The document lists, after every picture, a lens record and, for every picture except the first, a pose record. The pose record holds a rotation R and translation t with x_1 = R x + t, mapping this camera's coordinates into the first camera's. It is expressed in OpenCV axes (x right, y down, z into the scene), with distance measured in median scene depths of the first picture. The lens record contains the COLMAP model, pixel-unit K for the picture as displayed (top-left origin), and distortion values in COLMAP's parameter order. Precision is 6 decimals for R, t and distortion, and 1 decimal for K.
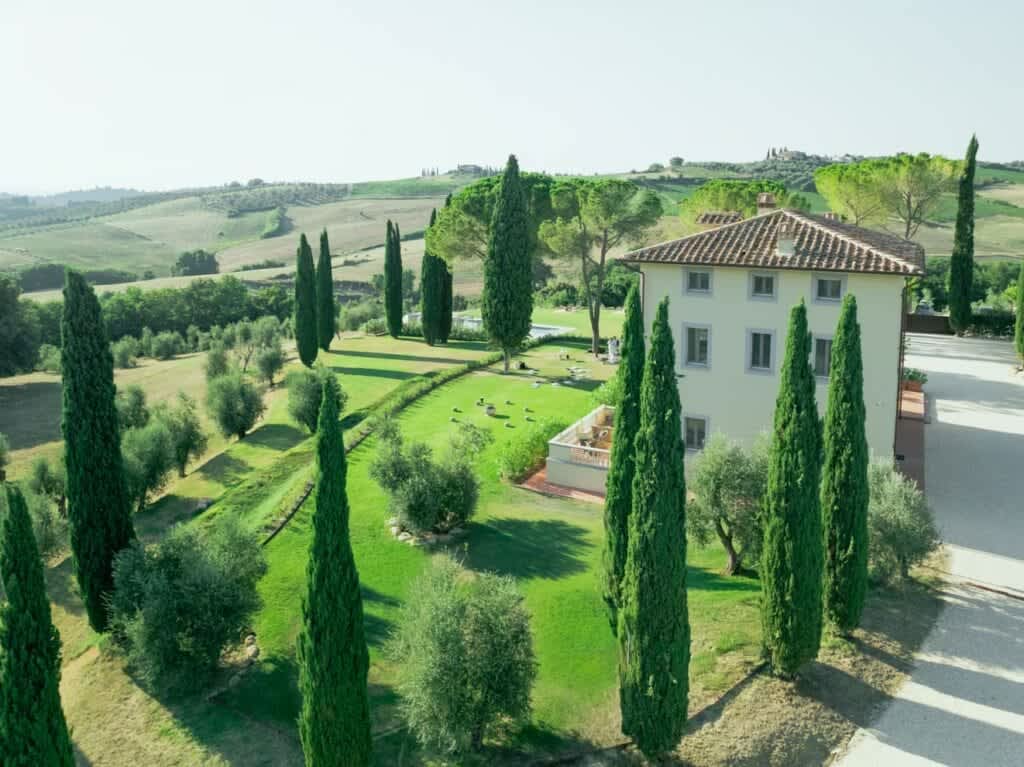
lens RADIAL K [[683.6, 0, 554.0], [0, 683.6, 385.2], [0, 0, 1]] dist [-0.033125, -0.000242]
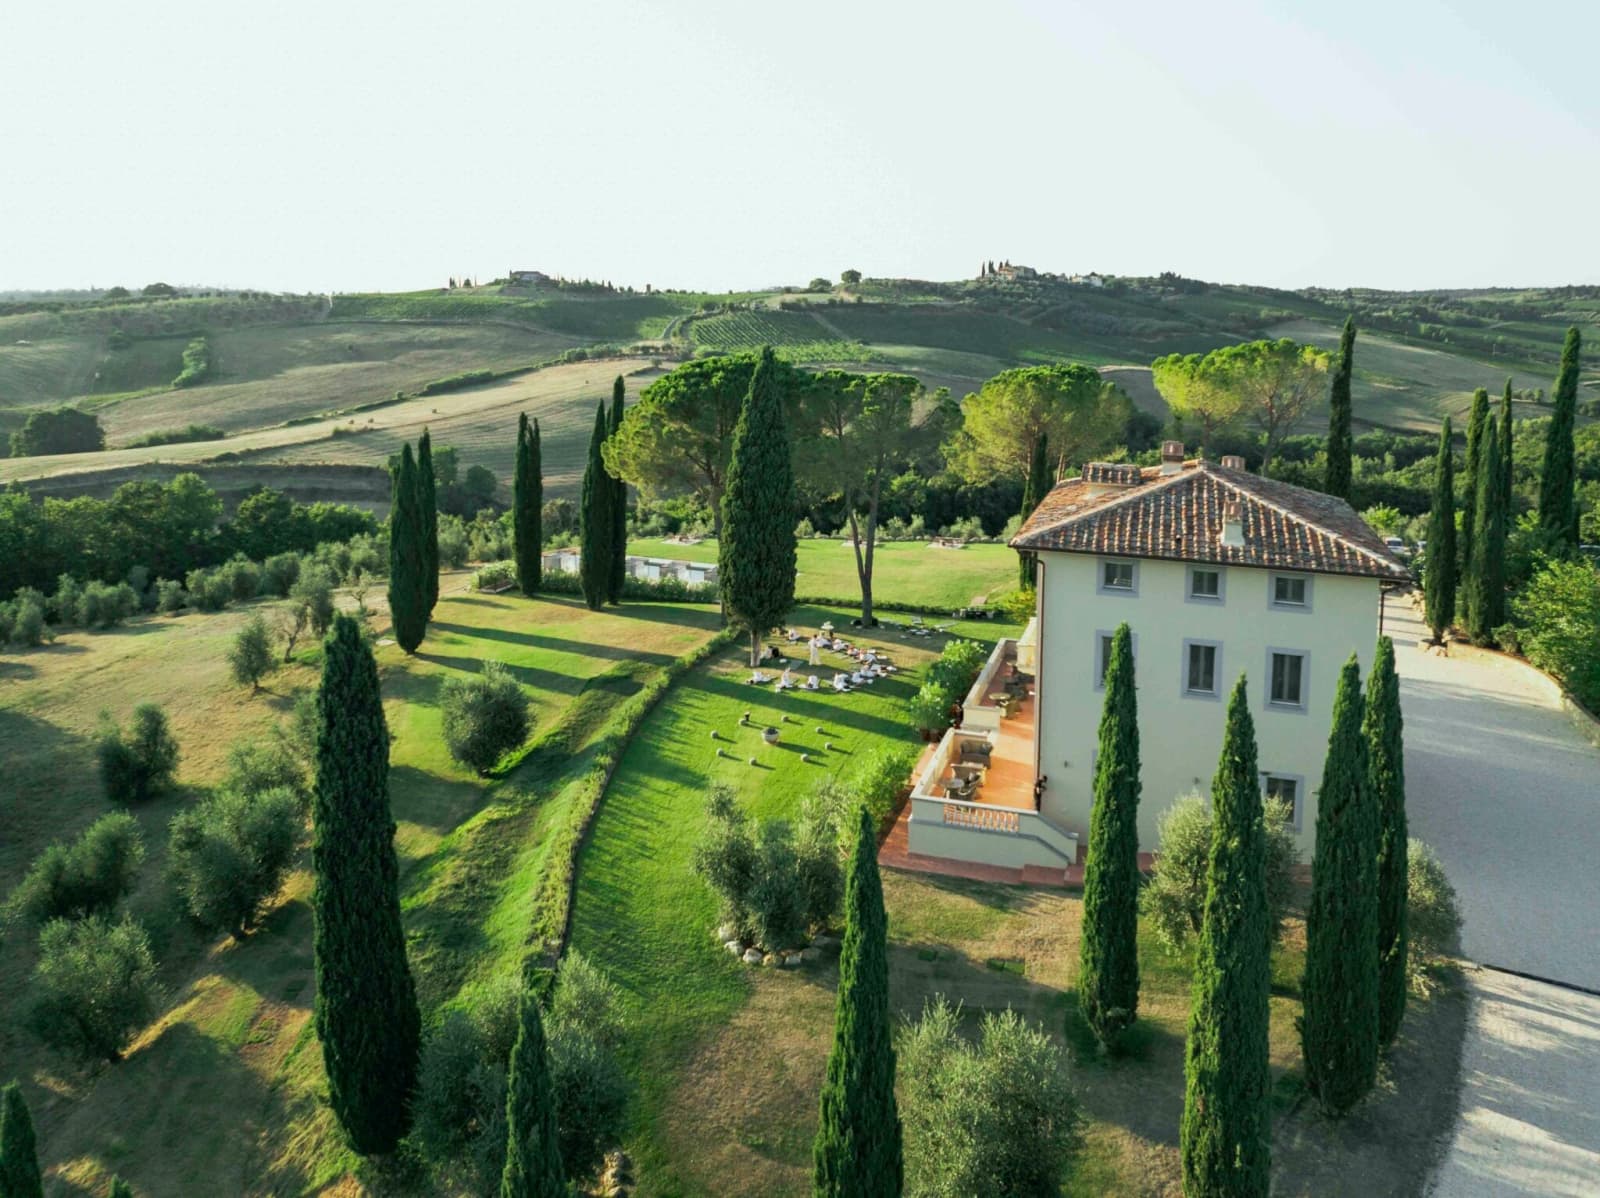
lens RADIAL K [[1068.1, 0, 865.7], [0, 1068.1, 601.6], [0, 0, 1]] dist [-0.033125, -0.000242]
pose [[0.980451, -0.015080, 0.196187, -0.172537], [0.017449, 0.999794, -0.010351, -0.069761], [-0.195991, 0.013572, 0.980512, -0.051546]]
